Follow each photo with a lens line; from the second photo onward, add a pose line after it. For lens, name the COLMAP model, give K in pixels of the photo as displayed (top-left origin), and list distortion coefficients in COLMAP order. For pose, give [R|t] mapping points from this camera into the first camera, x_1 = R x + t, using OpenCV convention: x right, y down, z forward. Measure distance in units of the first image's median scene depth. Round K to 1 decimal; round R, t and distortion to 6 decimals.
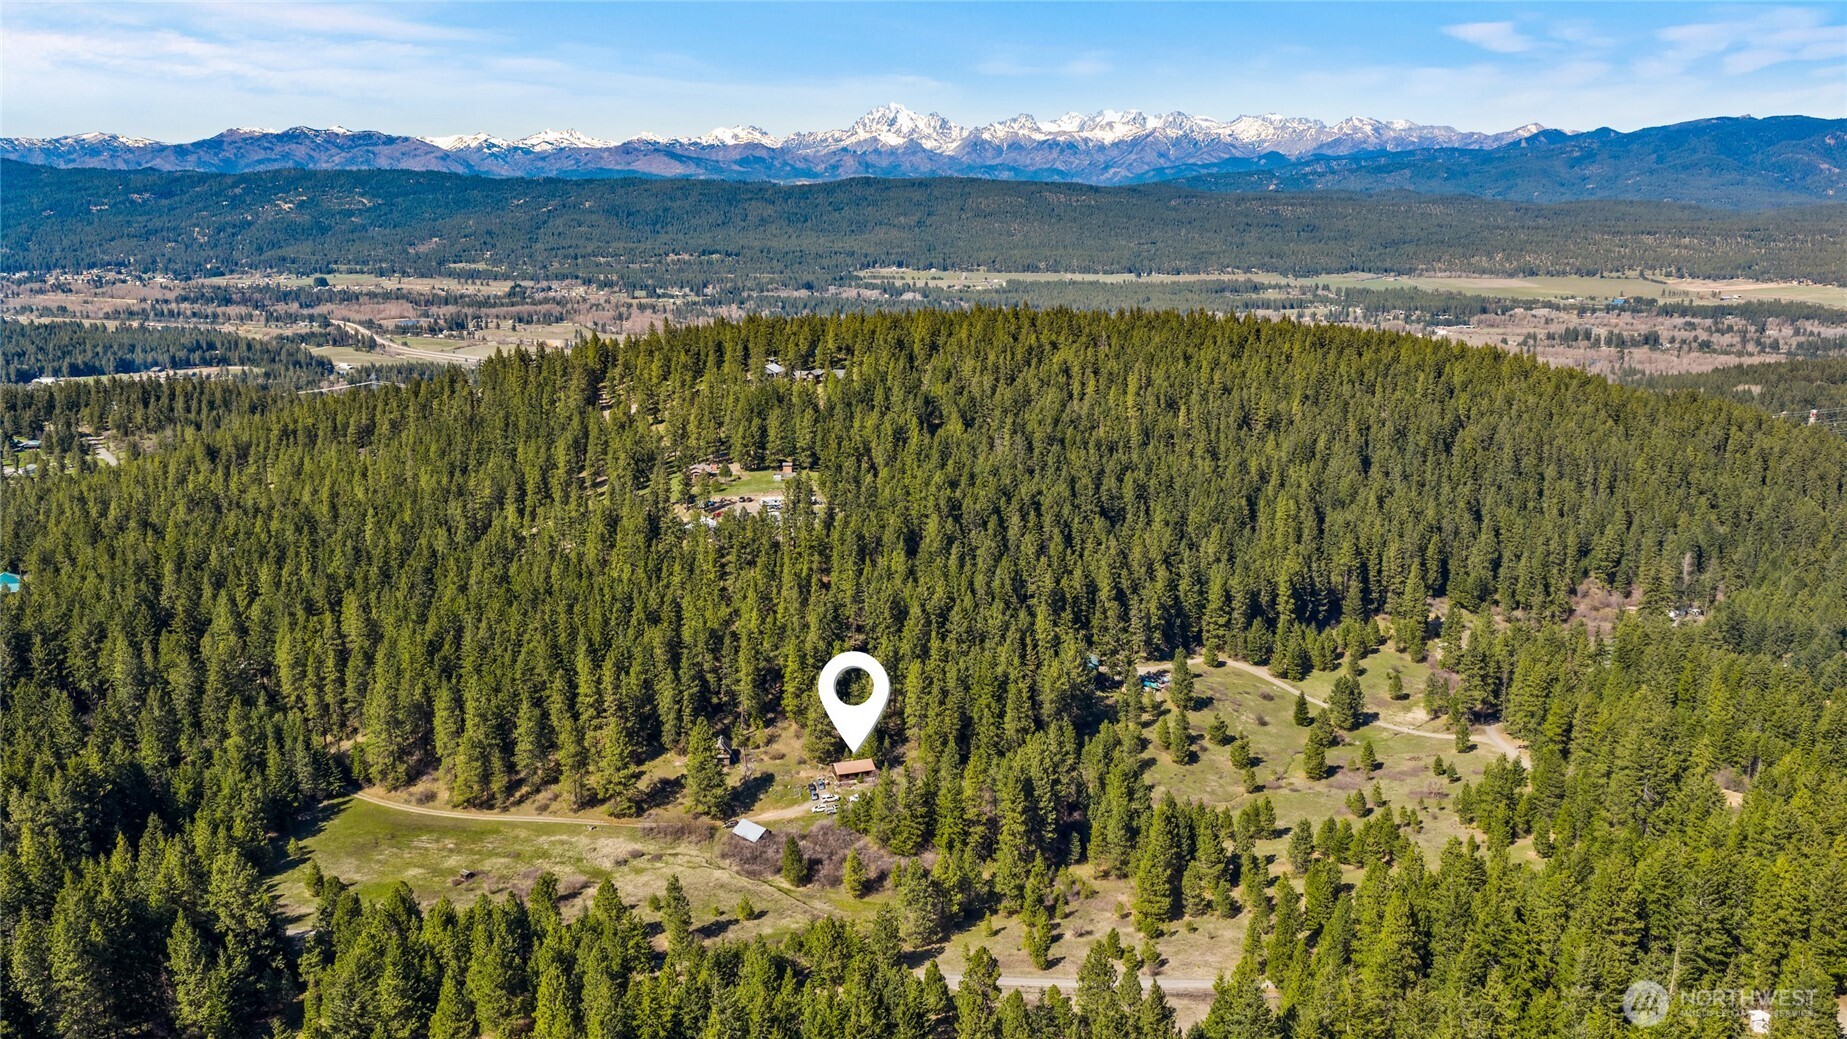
lens RADIAL K [[1443.1, 0, 923.5], [0, 1443.1, 519.5], [0, 0, 1]] dist [-0.003553, -0.008834]
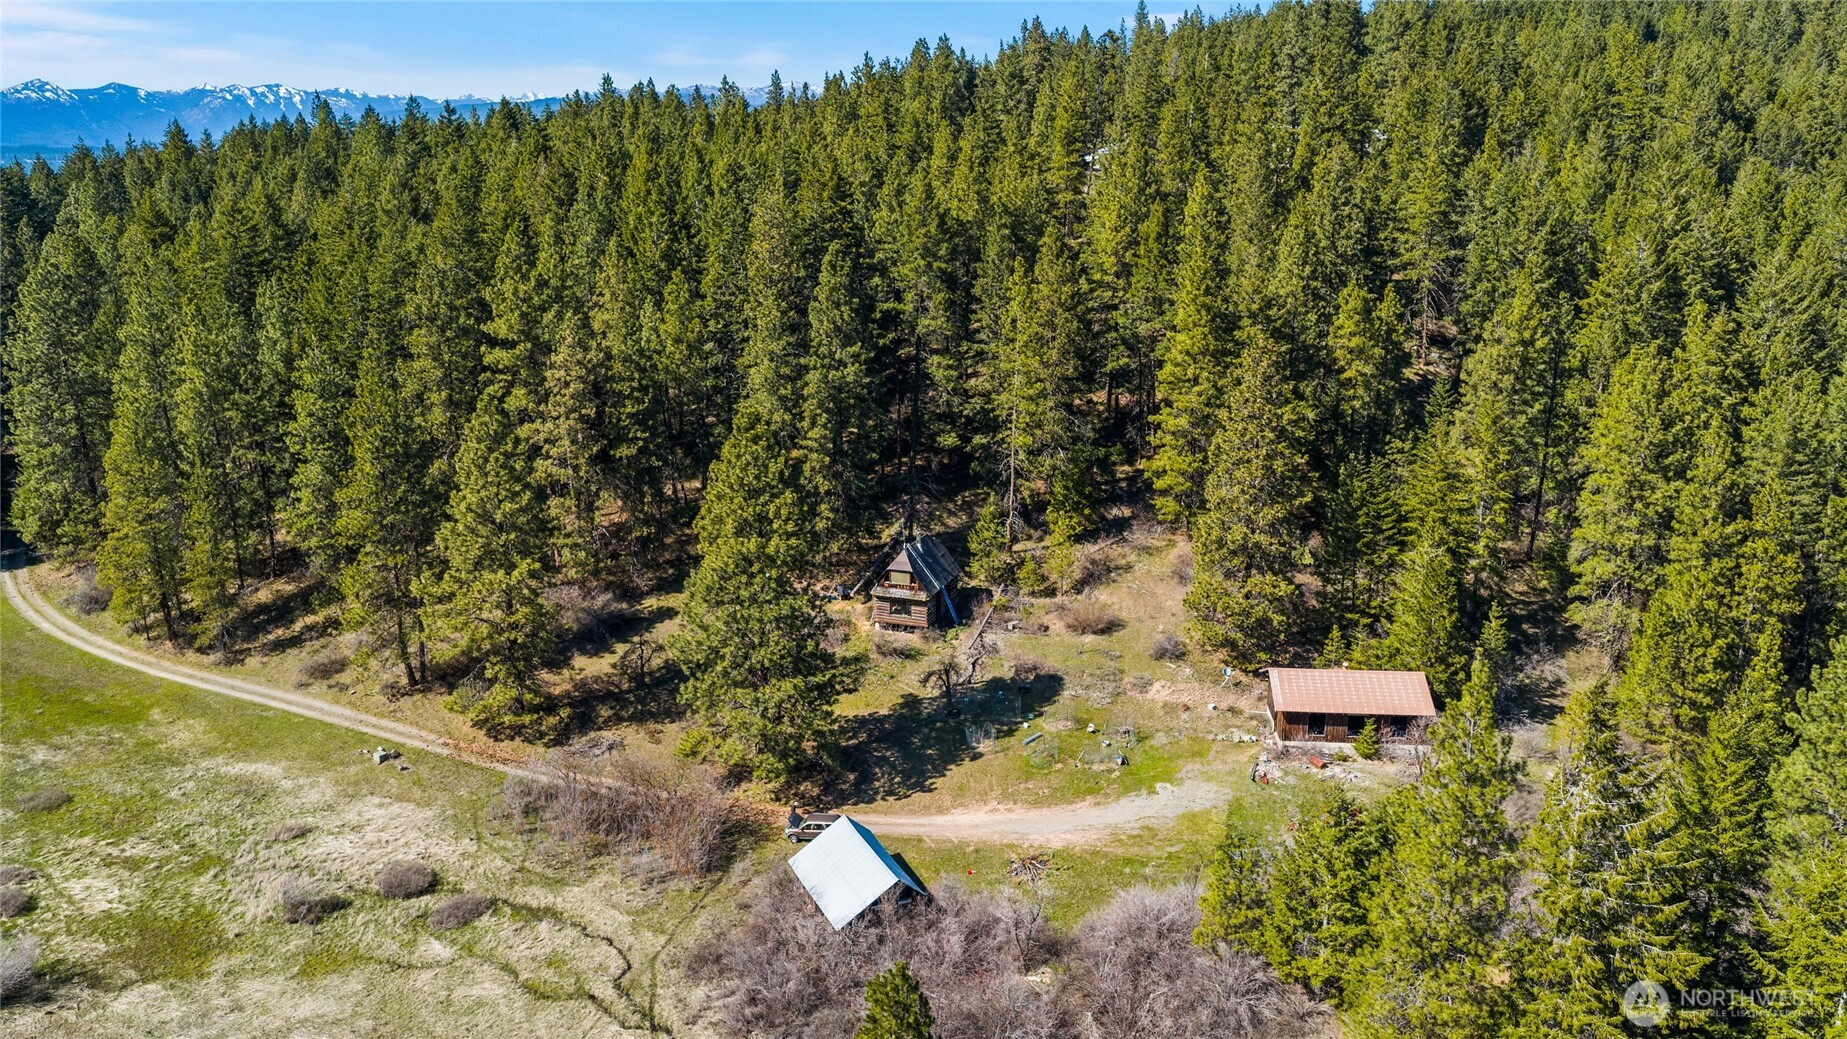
lens RADIAL K [[1443.1, 0, 923.5], [0, 1443.1, 519.5], [0, 0, 1]] dist [-0.003553, -0.008834]
pose [[0.910682, 0.098558, -0.401178, -0.017084], [-0.086135, 0.995081, 0.048935, 0.134174], [0.404028, -0.010009, 0.914692, 0.731326]]
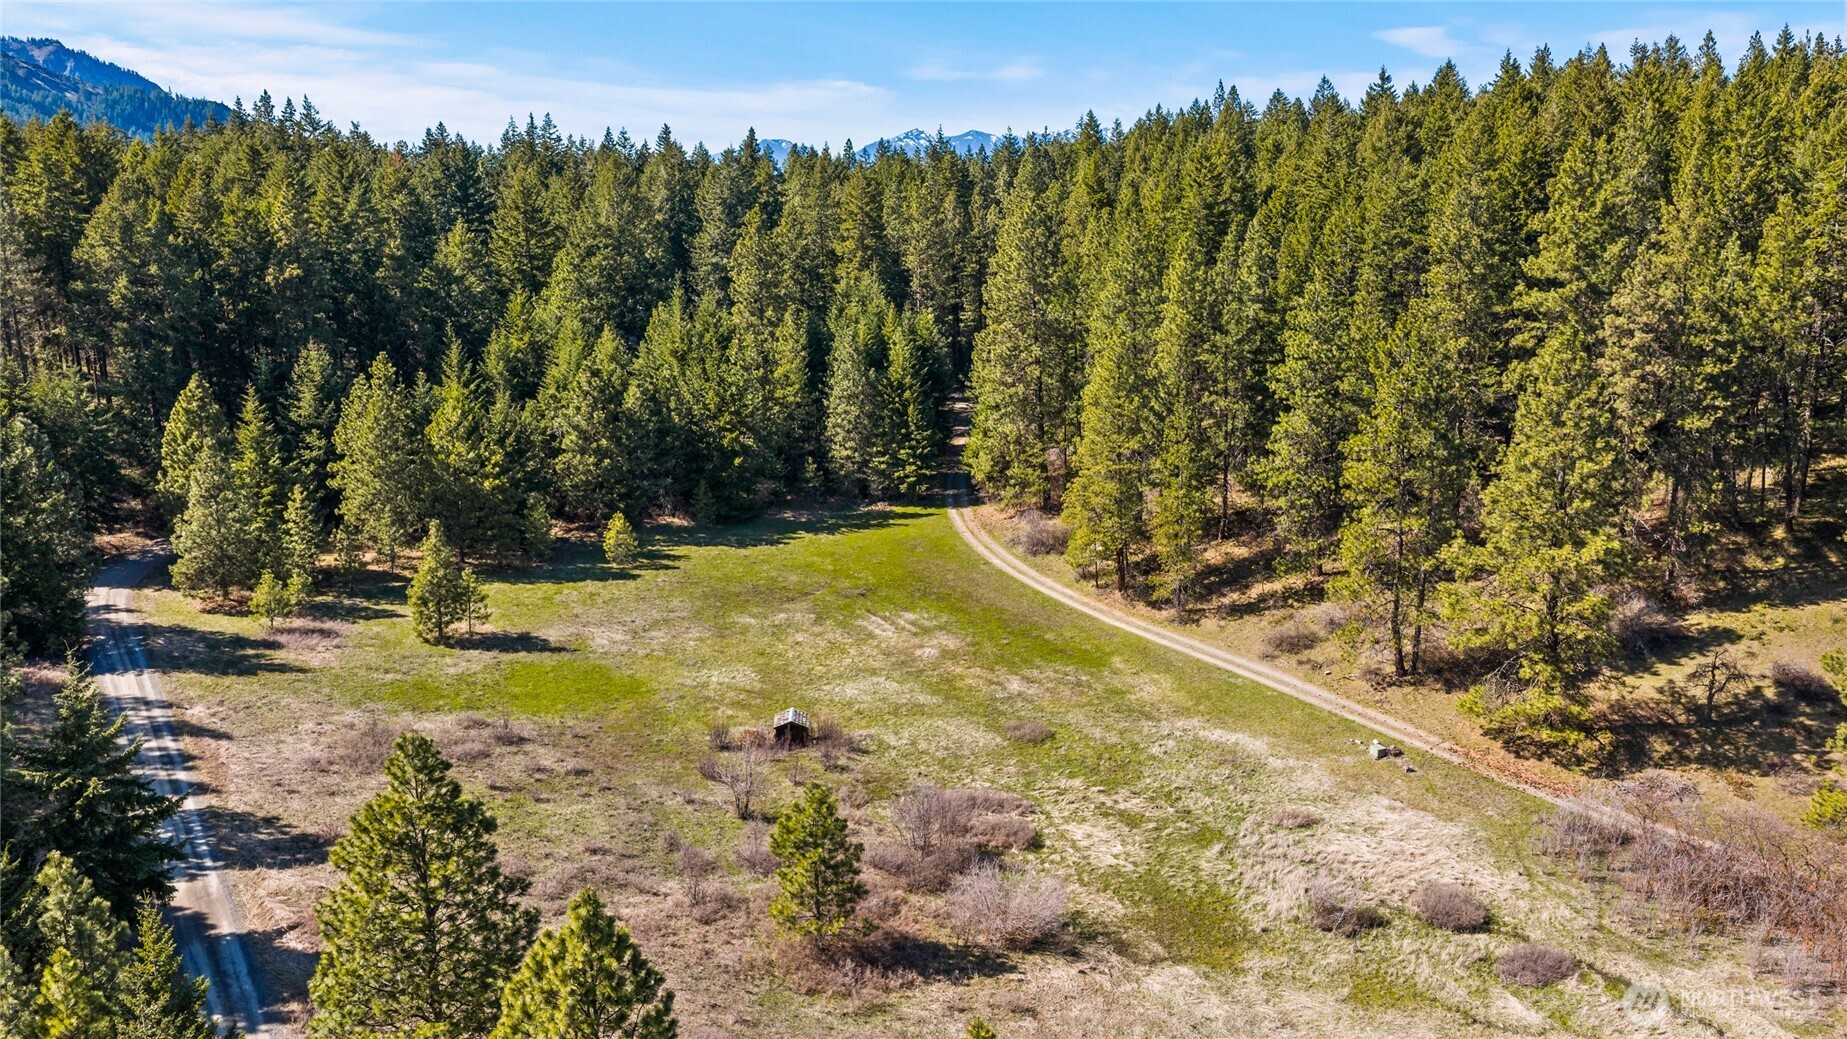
lens RADIAL K [[1434.9, 0, 923.5], [0, 1434.9, 519.5], [0, 0, 1]] dist [-0.001004, -0.044926]
pose [[0.581694, 0.169999, -0.795445, -0.083014], [-0.164610, 0.982285, 0.089553, 0.156473], [0.796577, 0.078846, 0.599373, 0.741599]]
